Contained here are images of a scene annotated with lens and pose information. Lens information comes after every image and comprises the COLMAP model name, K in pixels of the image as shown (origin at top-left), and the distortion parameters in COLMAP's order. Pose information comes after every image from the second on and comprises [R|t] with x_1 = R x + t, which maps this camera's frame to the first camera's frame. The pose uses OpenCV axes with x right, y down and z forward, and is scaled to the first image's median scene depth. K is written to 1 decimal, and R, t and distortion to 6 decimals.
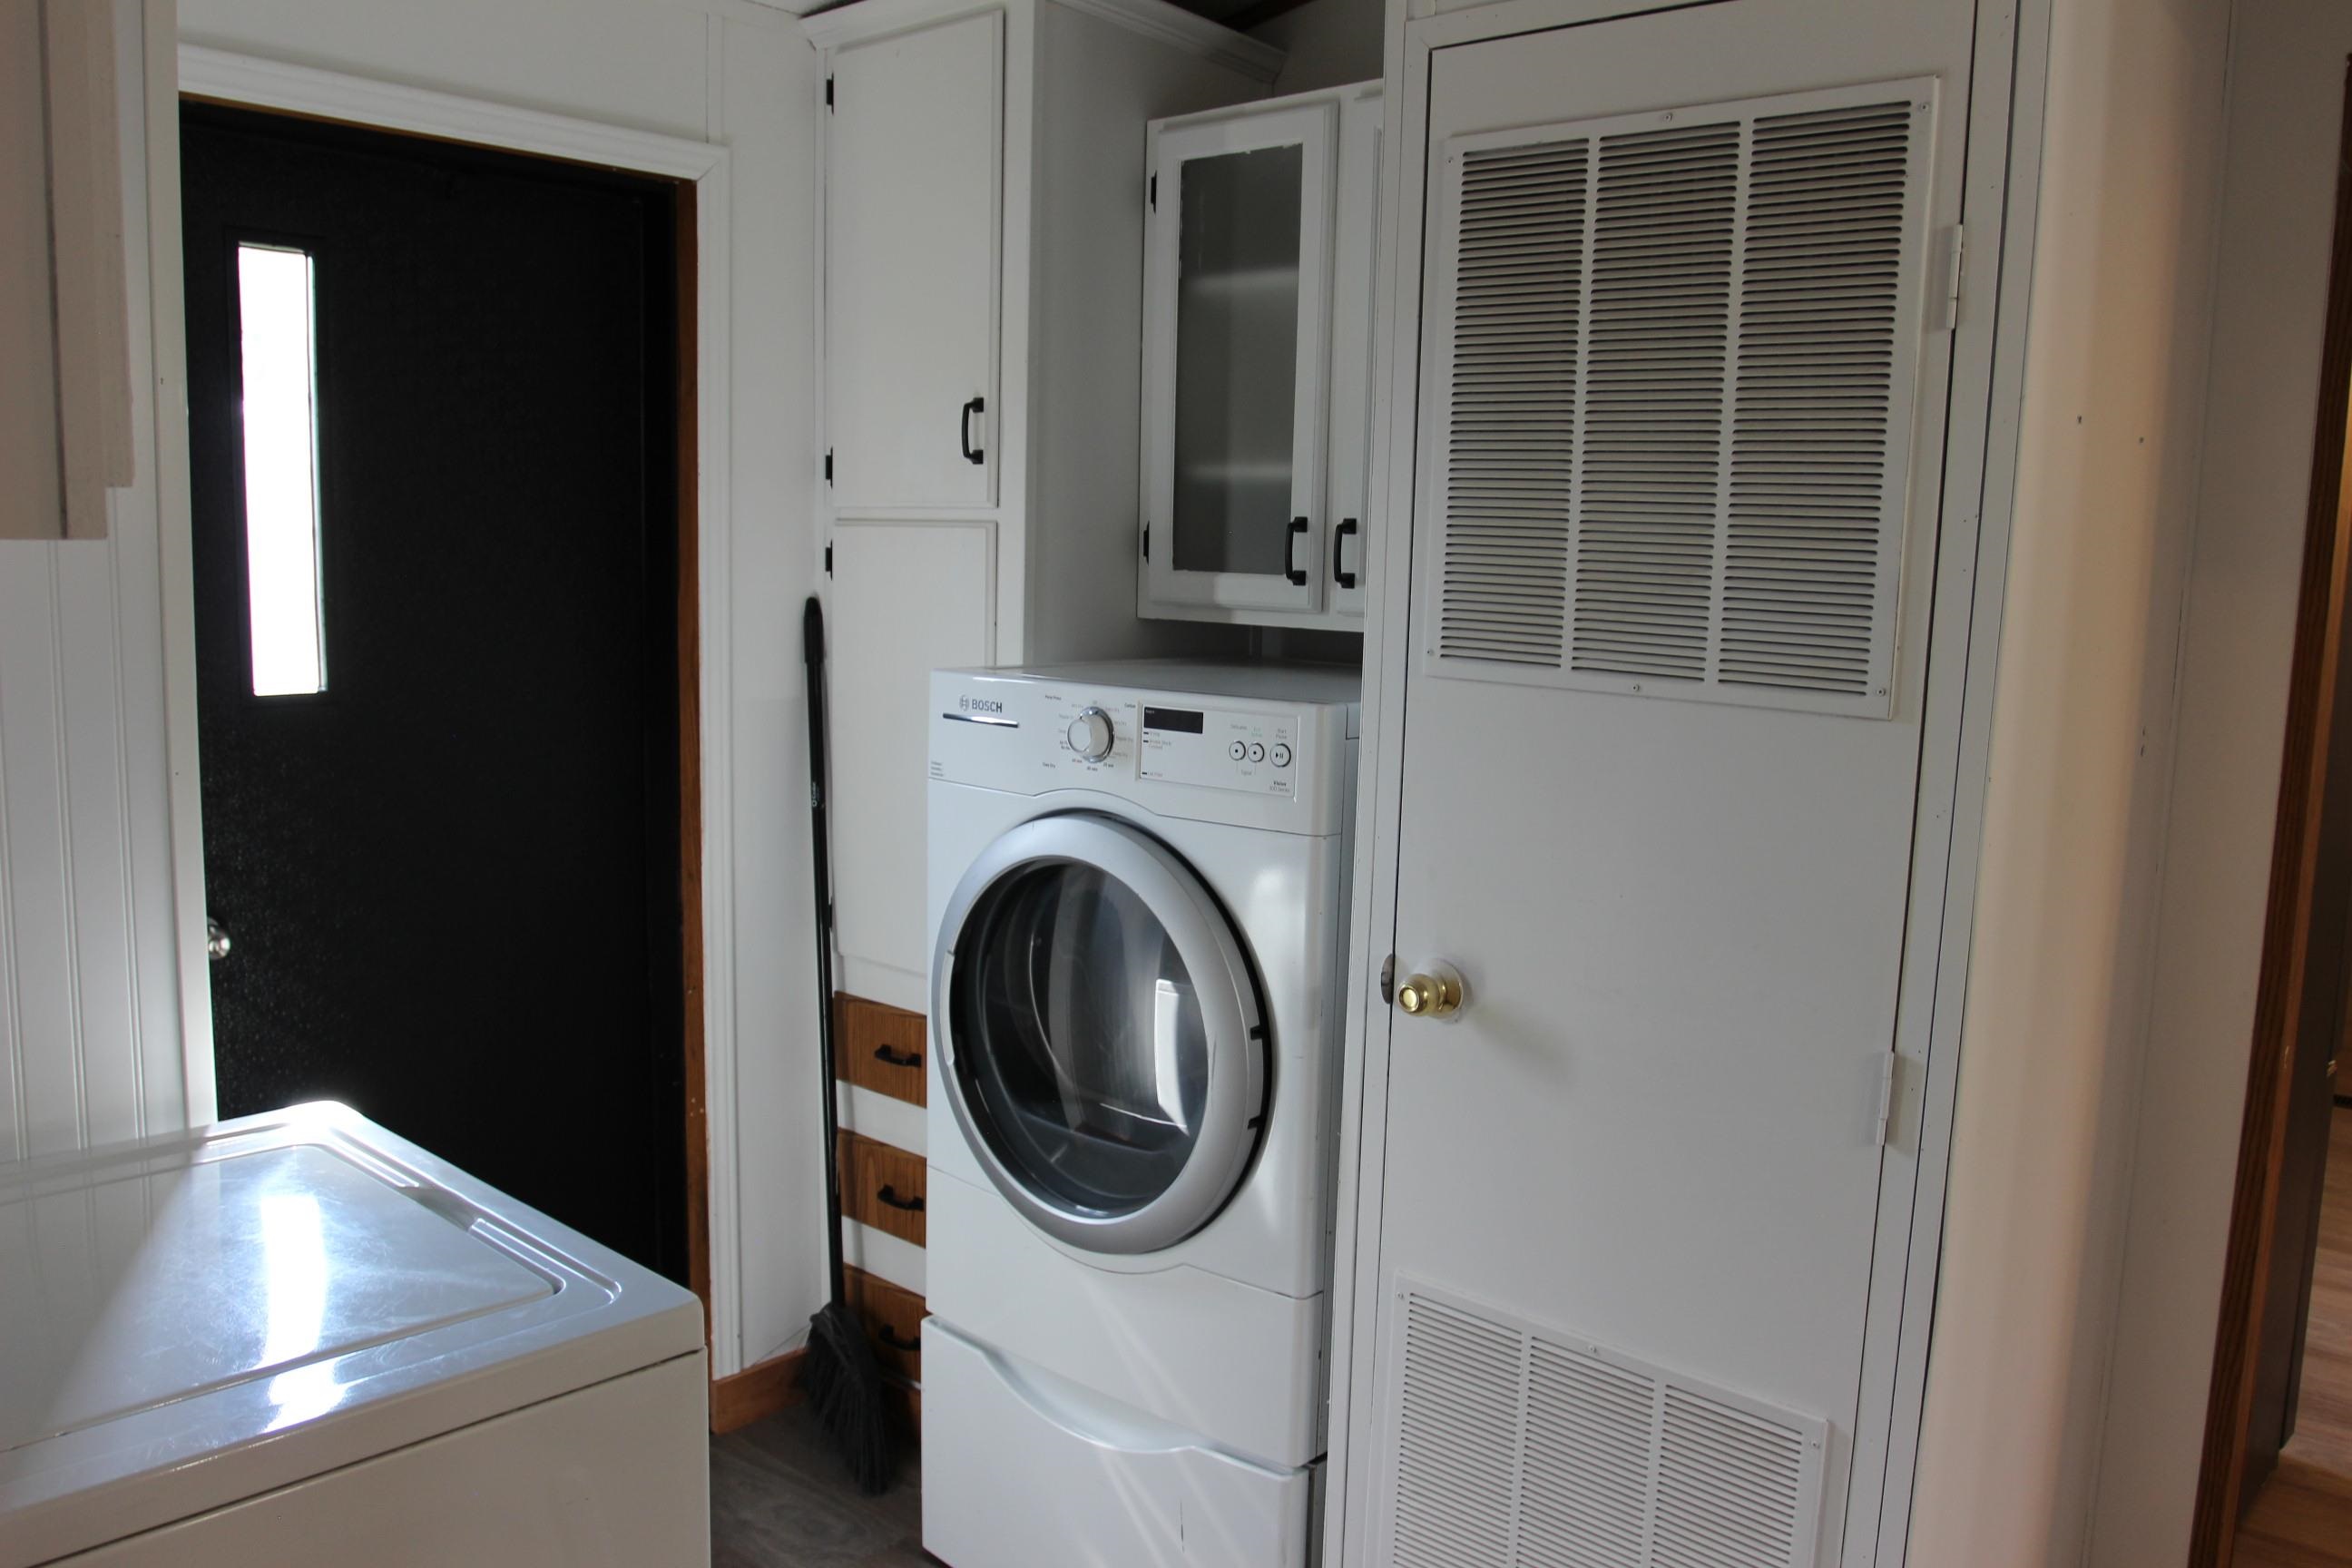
lens RADIAL K [[1890.5, 0, 1214.7], [0, 1890.5, 813.1], [0, 0, 1]] dist [-0.041298, 0.004369]
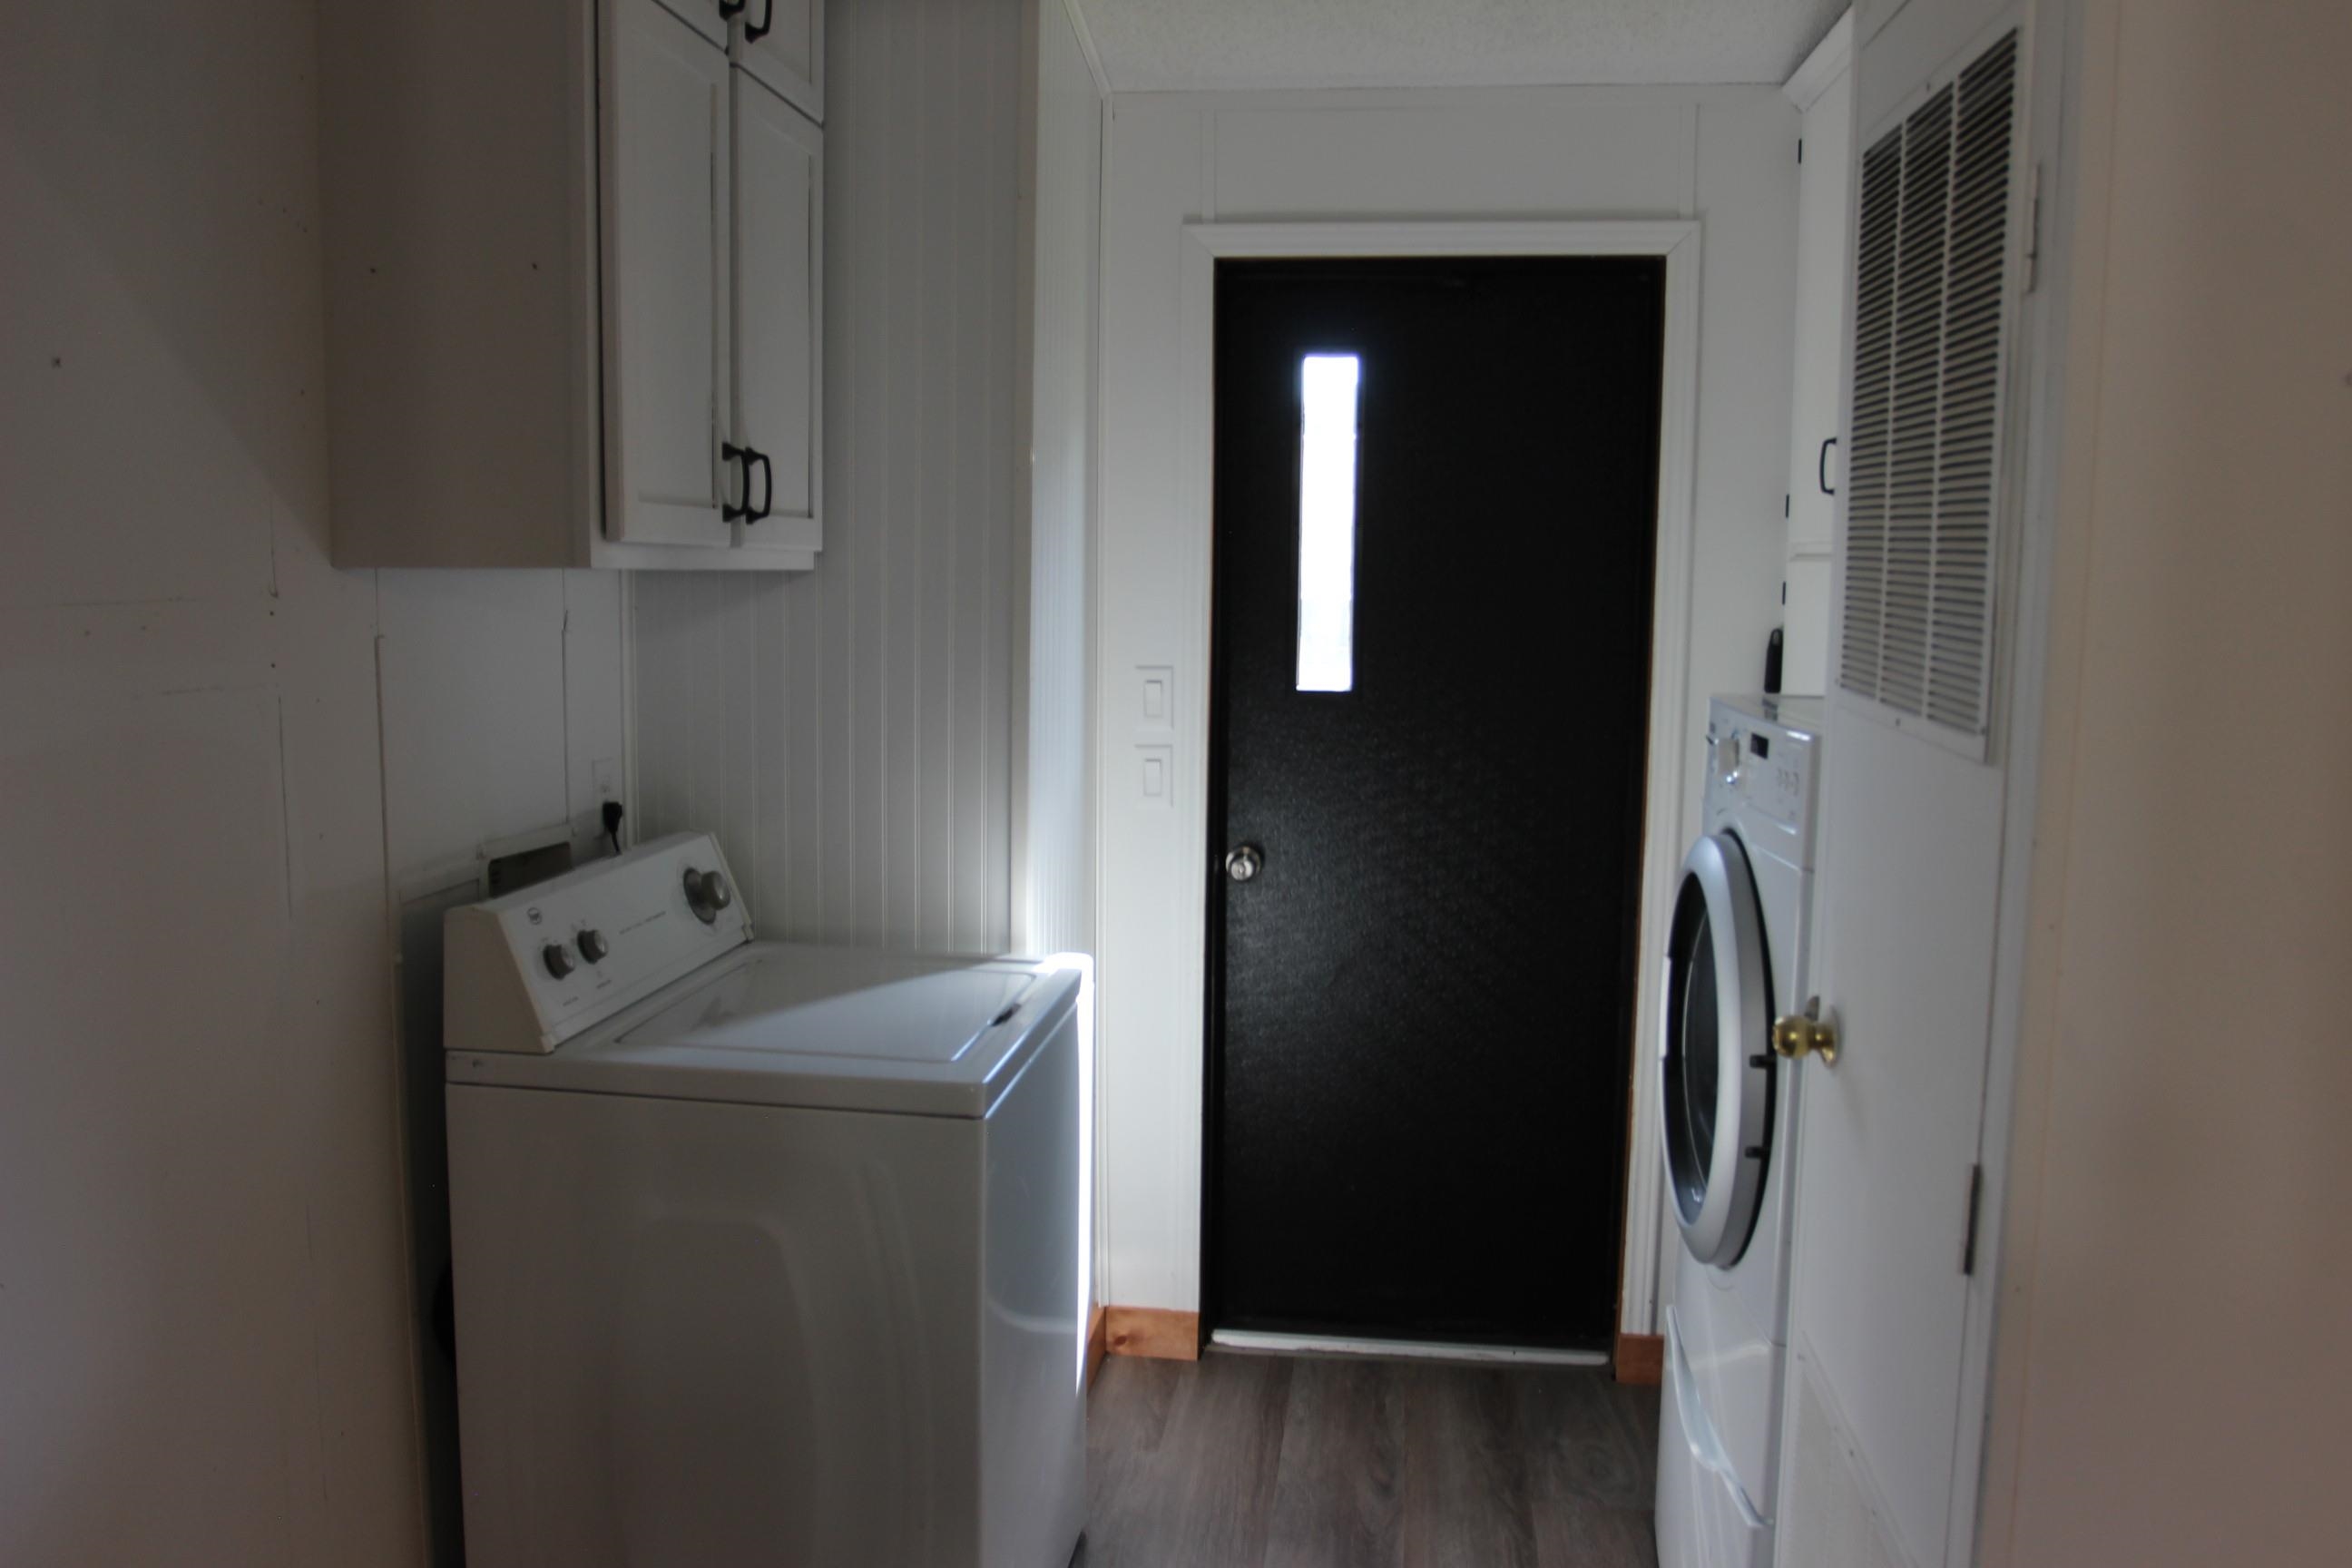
lens RADIAL K [[1890.5, 0, 1214.7], [0, 1890.5, 813.1], [0, 0, 1]] dist [-0.041298, 0.004369]
pose [[0.597184, 0.093851, -0.796595, 0.503557], [-0.117105, 0.992691, 0.029164, -0.006621], [0.793509, 0.075869, 0.603810, 0.134466]]
